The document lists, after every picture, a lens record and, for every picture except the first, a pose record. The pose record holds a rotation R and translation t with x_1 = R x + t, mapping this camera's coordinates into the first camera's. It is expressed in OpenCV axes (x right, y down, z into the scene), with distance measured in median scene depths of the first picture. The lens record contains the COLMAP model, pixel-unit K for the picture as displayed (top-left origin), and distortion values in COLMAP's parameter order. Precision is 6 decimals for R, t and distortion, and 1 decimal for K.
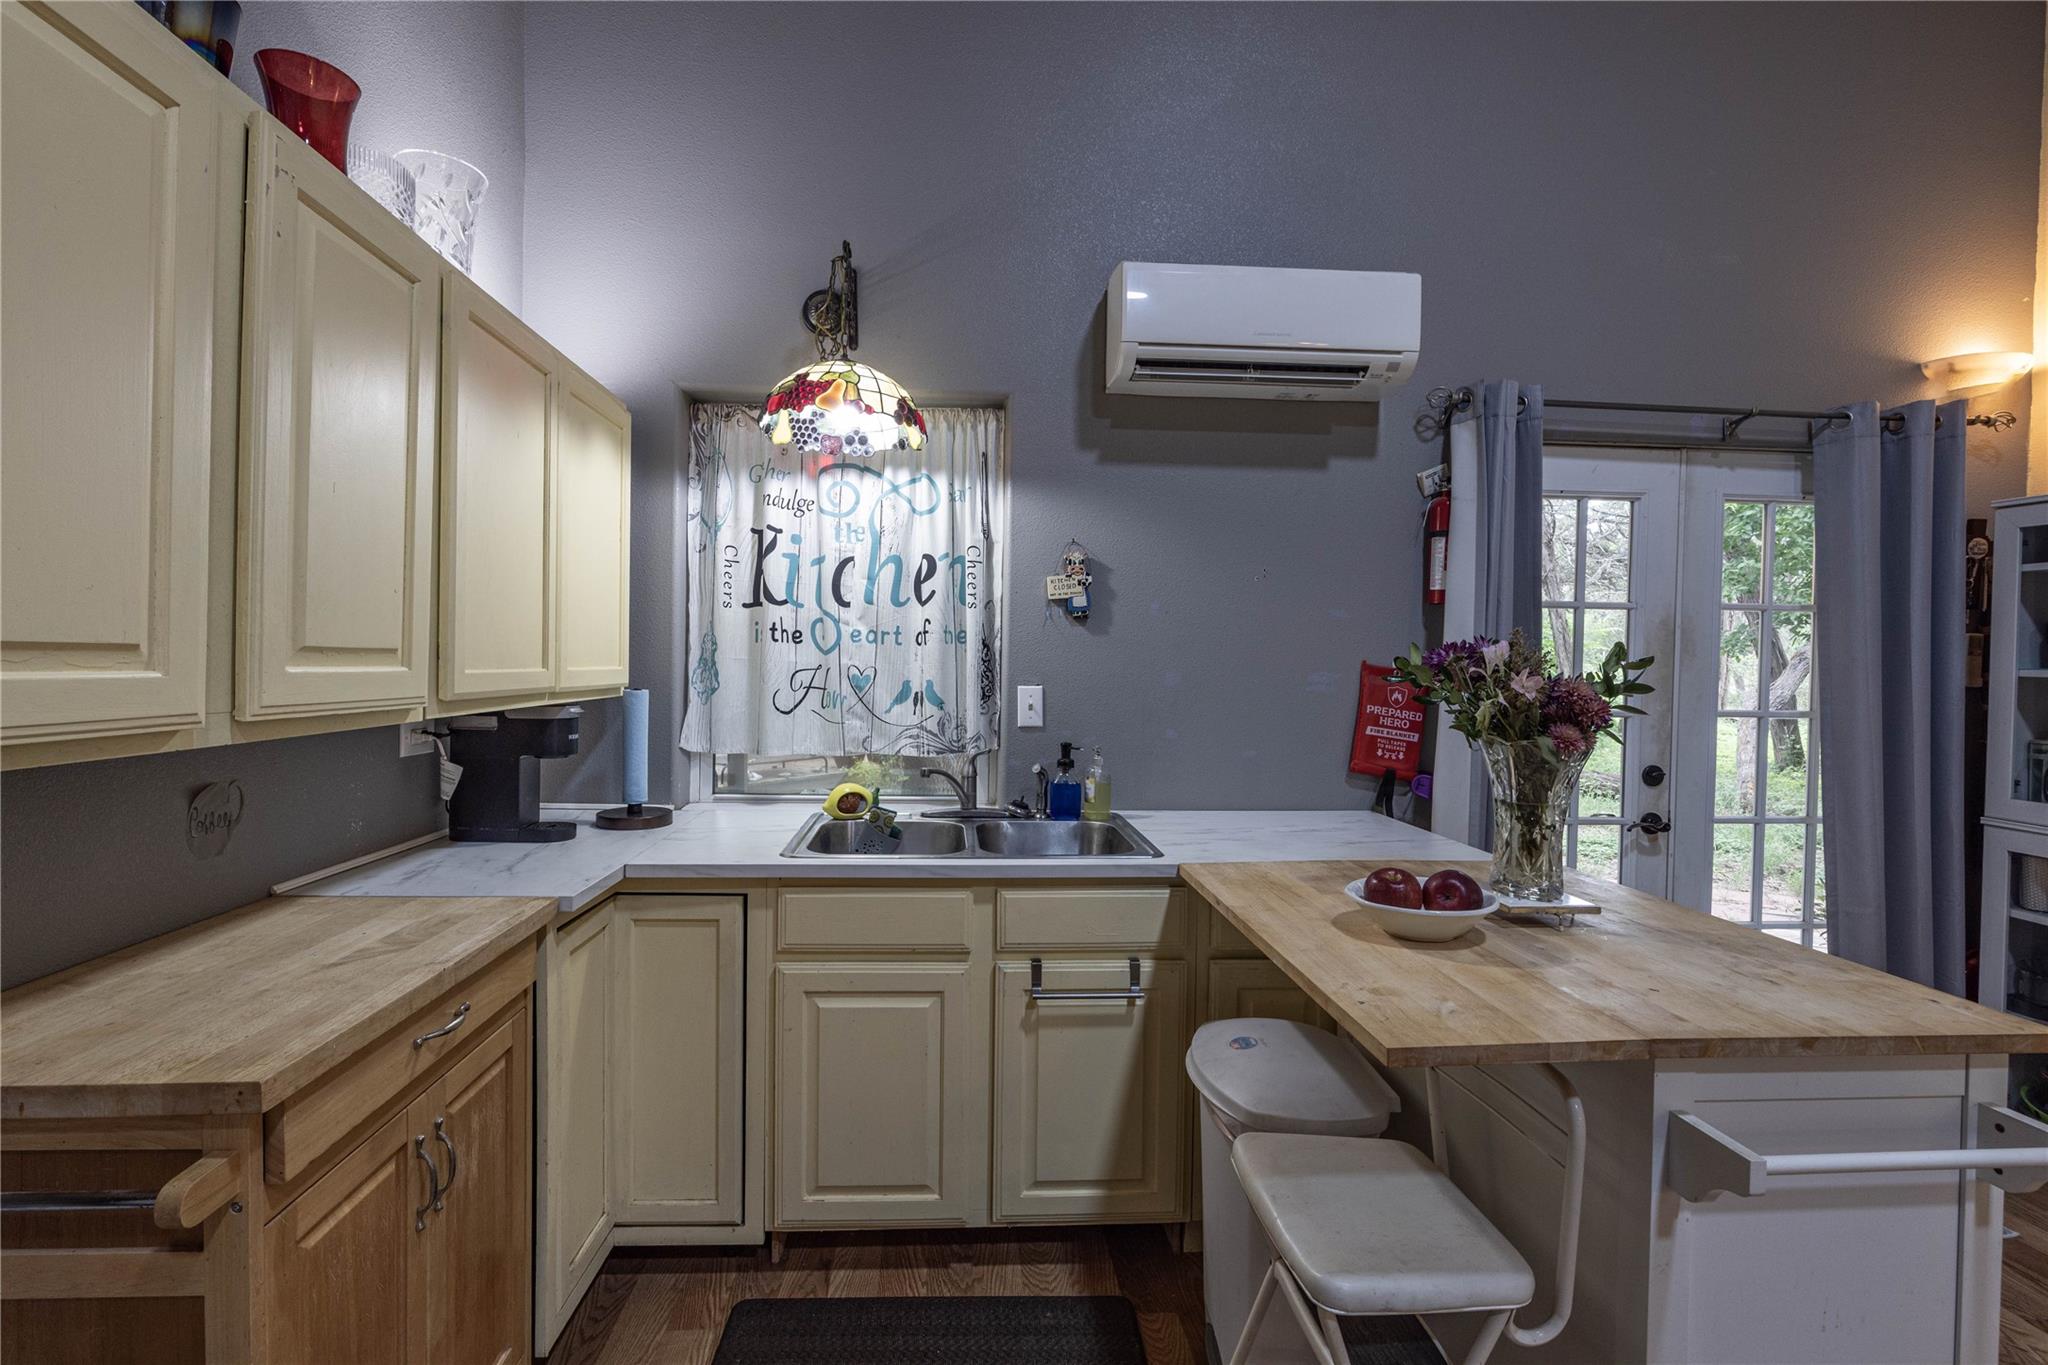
lens RADIAL K [[927.7, 0, 1024.0], [0, 927.7, 682.5], [0, 0, 1]] dist [-0.001906, 0.000572]
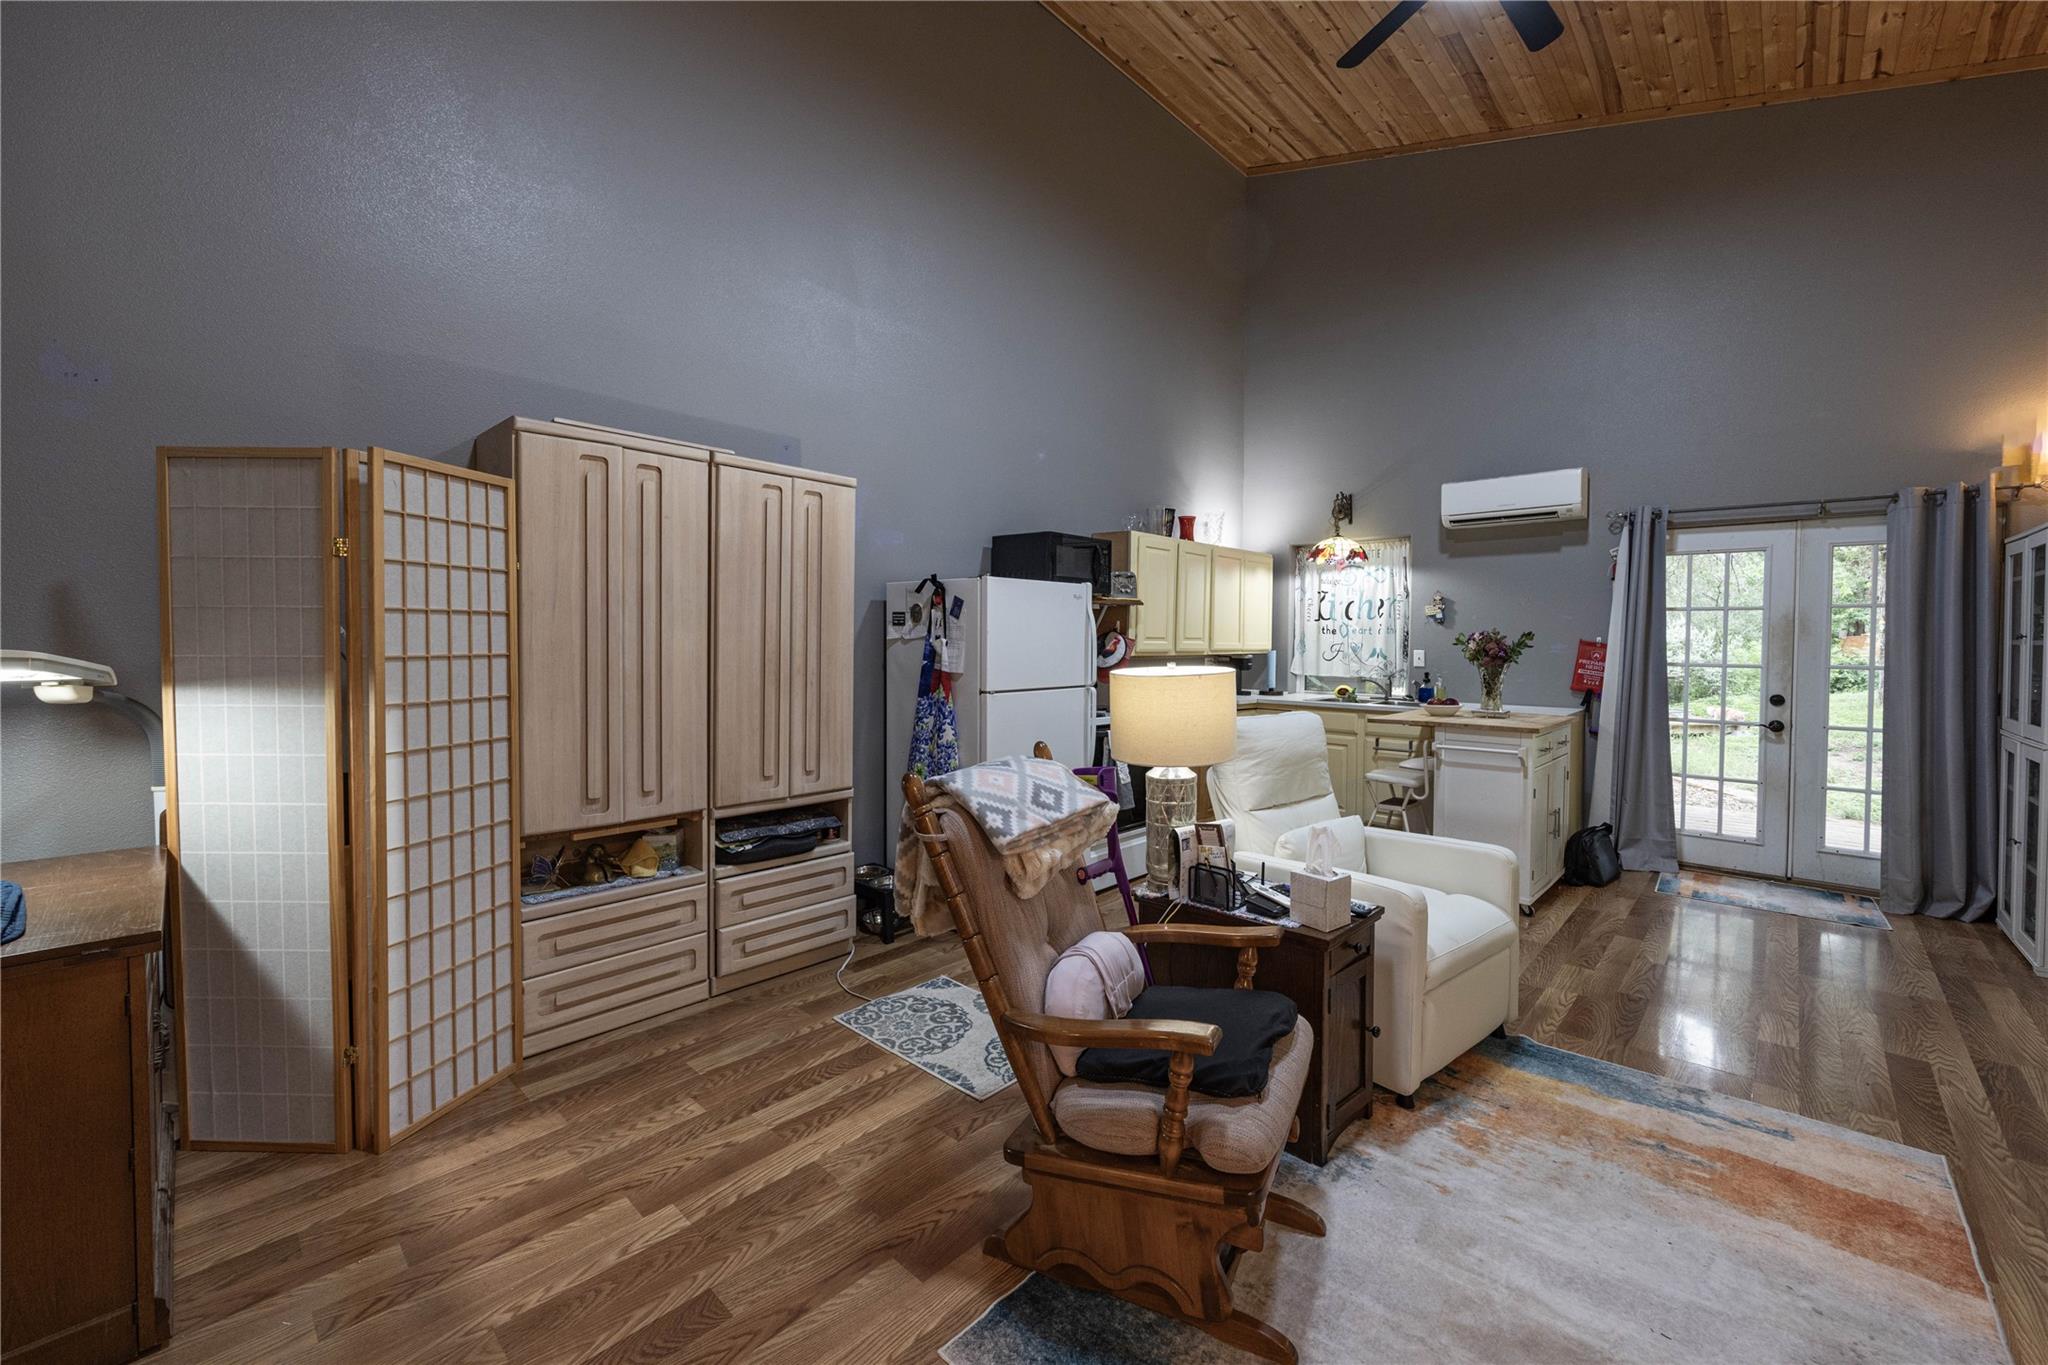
lens RADIAL K [[821.0, 0, 1027.4], [0, 821.0, 639.6], [0, 0, 1]] dist [-0.000735, 0.000261]
pose [[0.666854, -0.008290, -0.745143, 0.934212], [-0.013781, 0.999630, -0.023454, 0.041031], [0.745061, 0.025910, 0.666492, -1.233759]]
